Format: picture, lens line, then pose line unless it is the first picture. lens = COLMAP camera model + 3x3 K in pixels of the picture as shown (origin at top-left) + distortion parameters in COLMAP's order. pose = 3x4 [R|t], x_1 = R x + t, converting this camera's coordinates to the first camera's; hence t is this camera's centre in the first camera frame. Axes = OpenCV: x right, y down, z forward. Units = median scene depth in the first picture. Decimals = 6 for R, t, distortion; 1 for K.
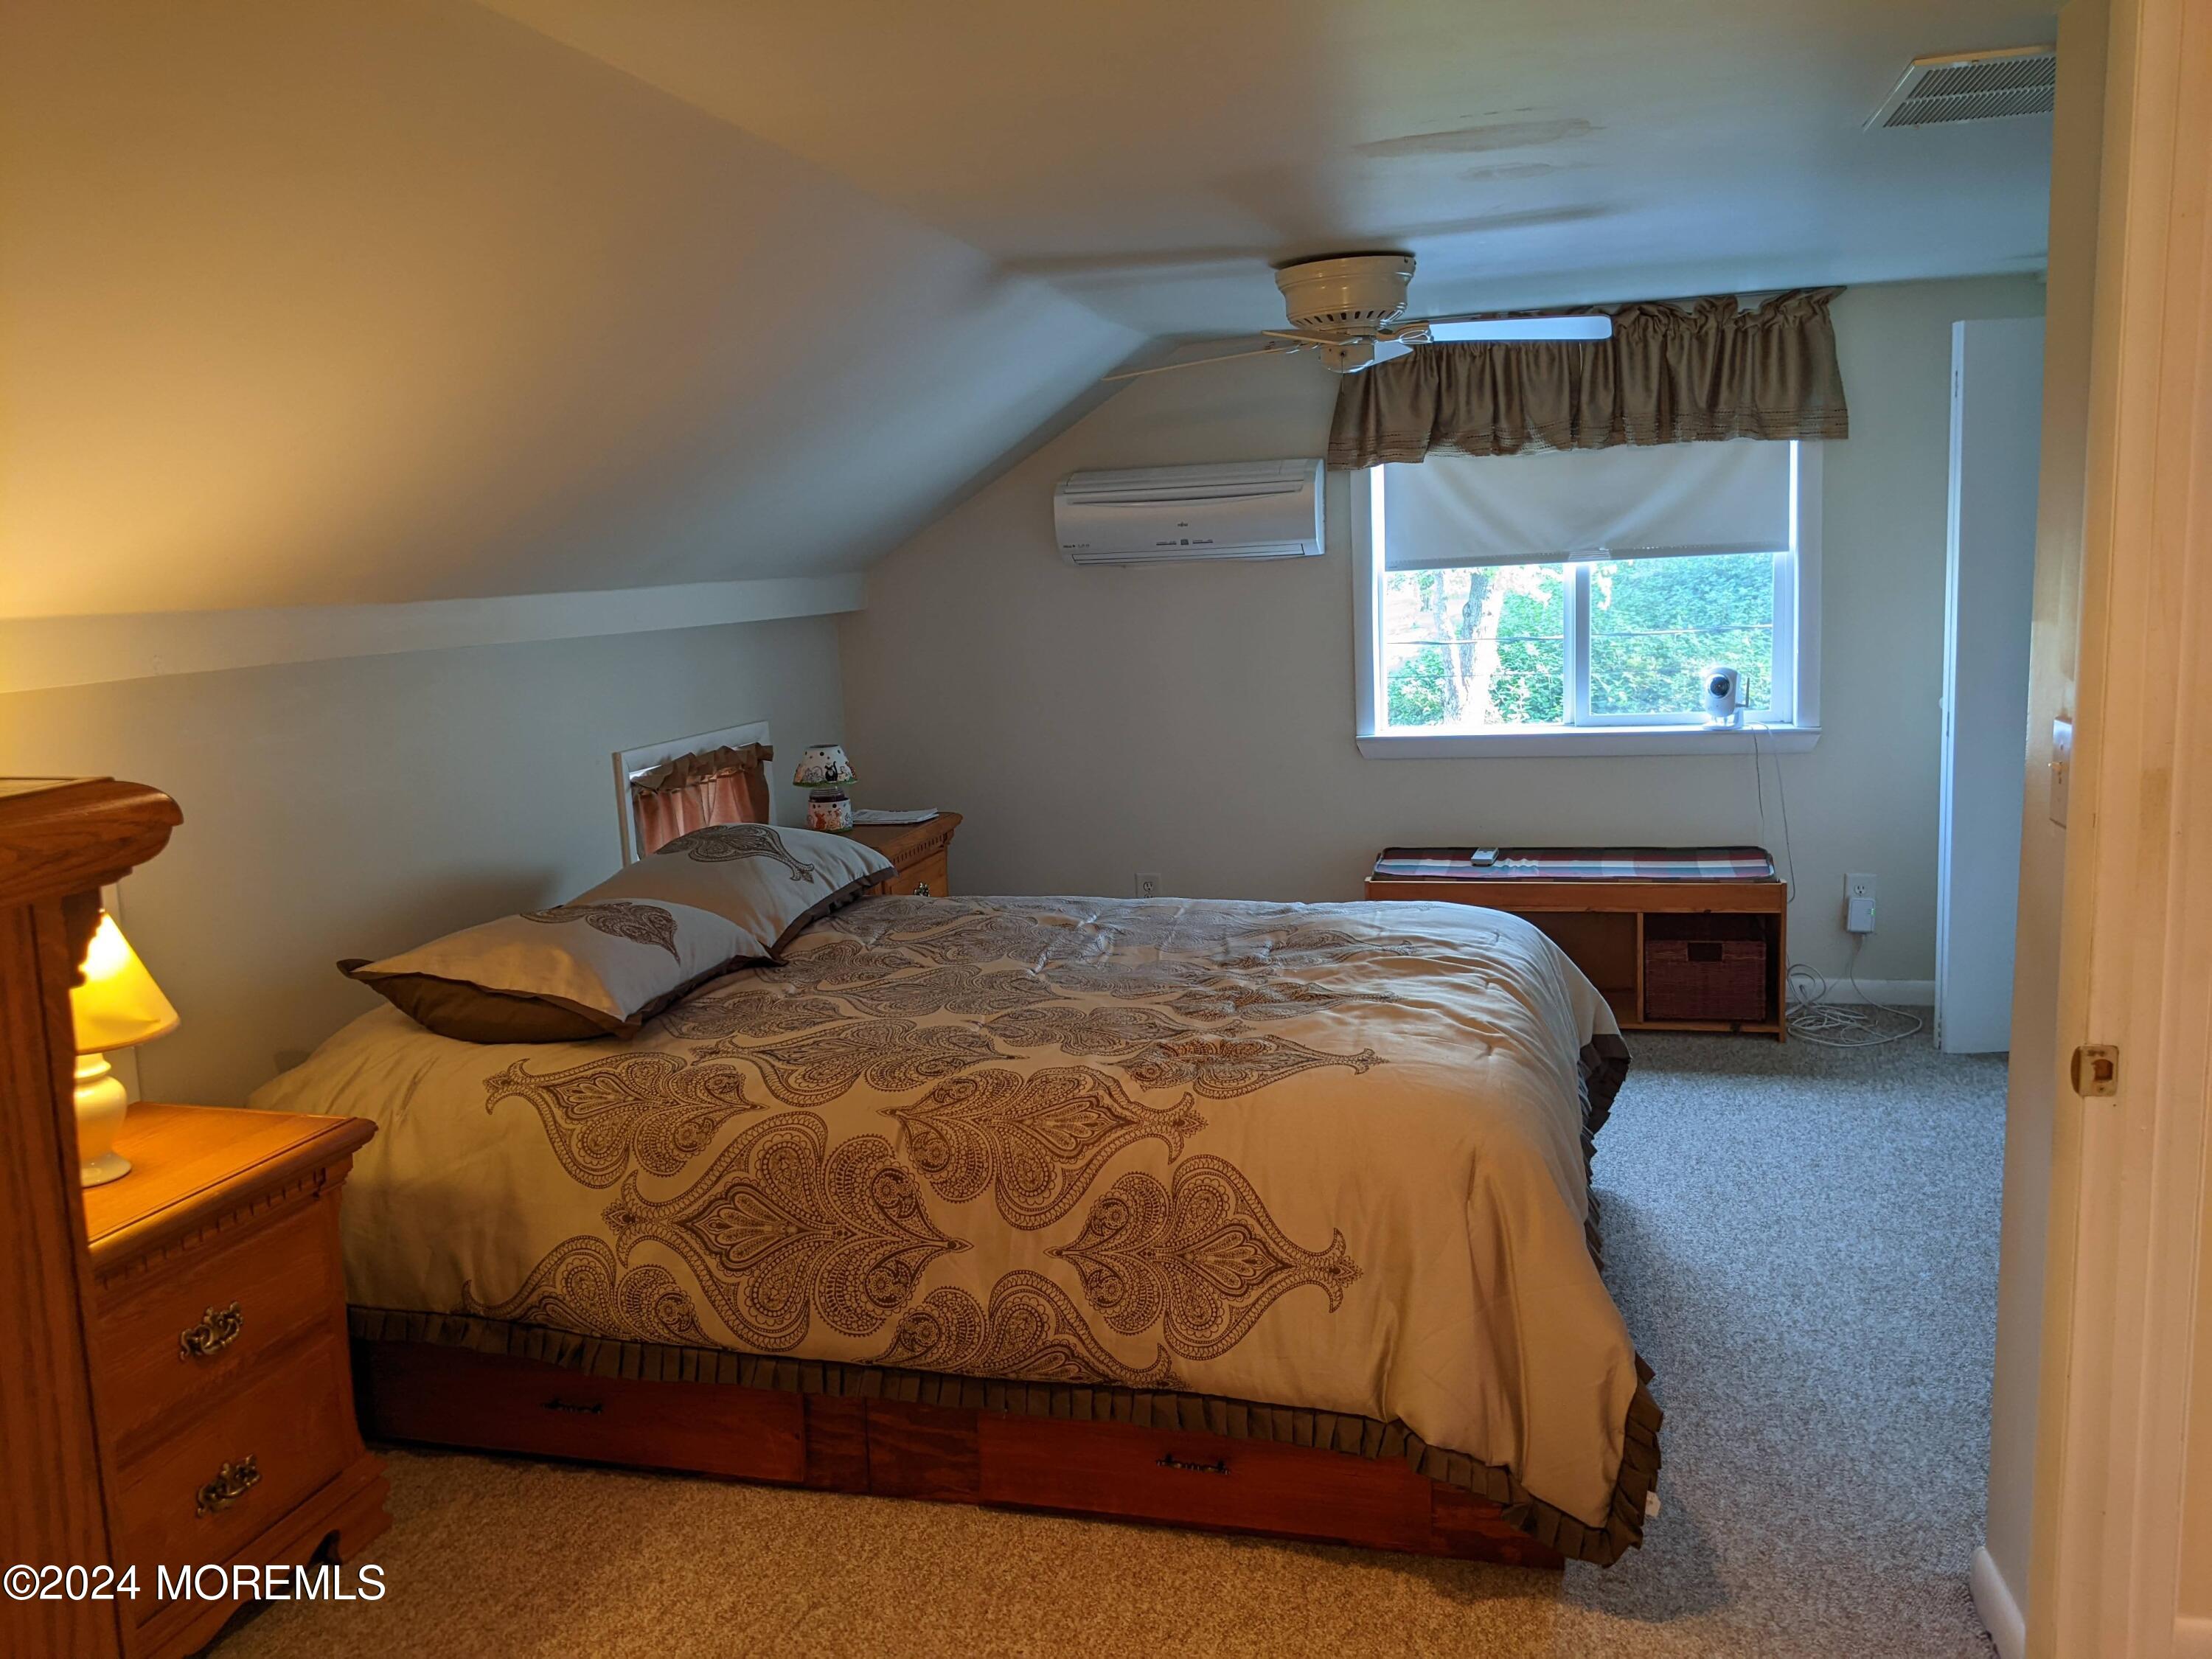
lens RADIAL K [[1732.6, 0, 1105.5], [0, 1732.6, 749.8], [0, 0, 1]] dist [0.057172, -0.165273]
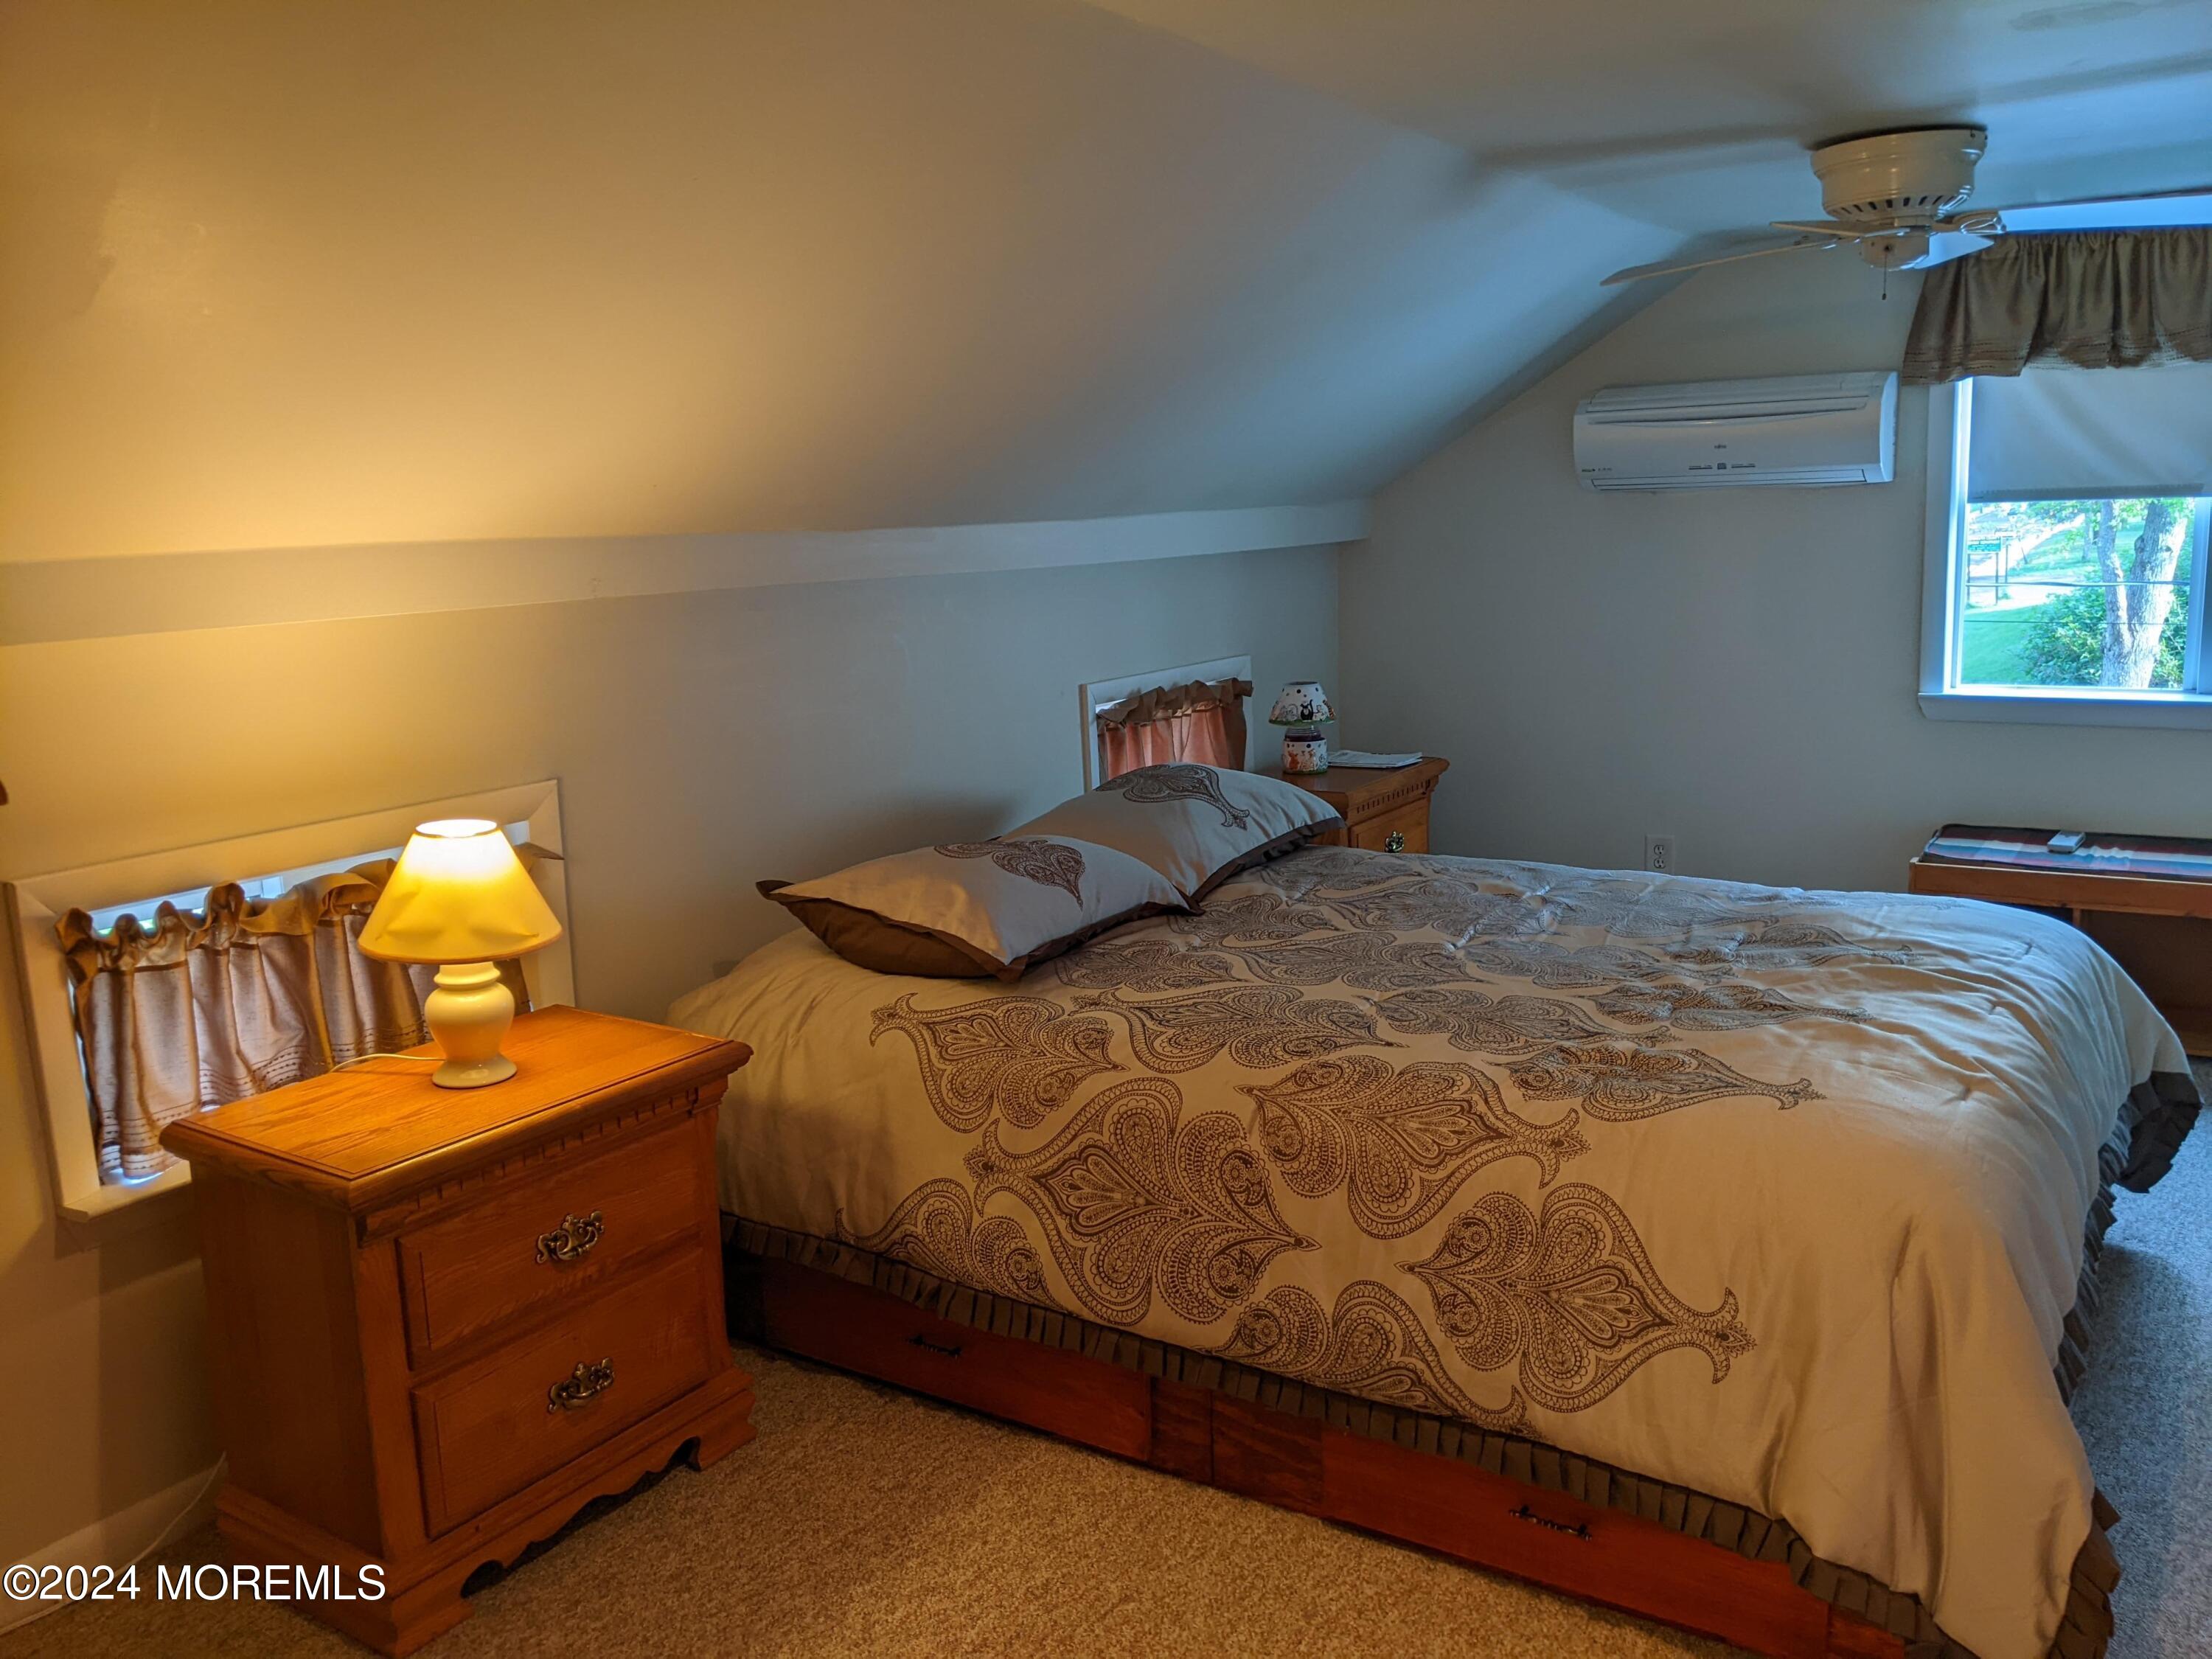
lens RADIAL K [[1767.1, 0, 1102.0], [0, 1767.1, 774.6], [0, 0, 1]] dist [0.062024, -0.169171]
pose [[0.951112, 0.054441, -0.304011, 0.079212], [-0.038044, 0.997497, 0.059605, -0.013919], [0.306495, -0.045126, 0.950802, 0.077740]]
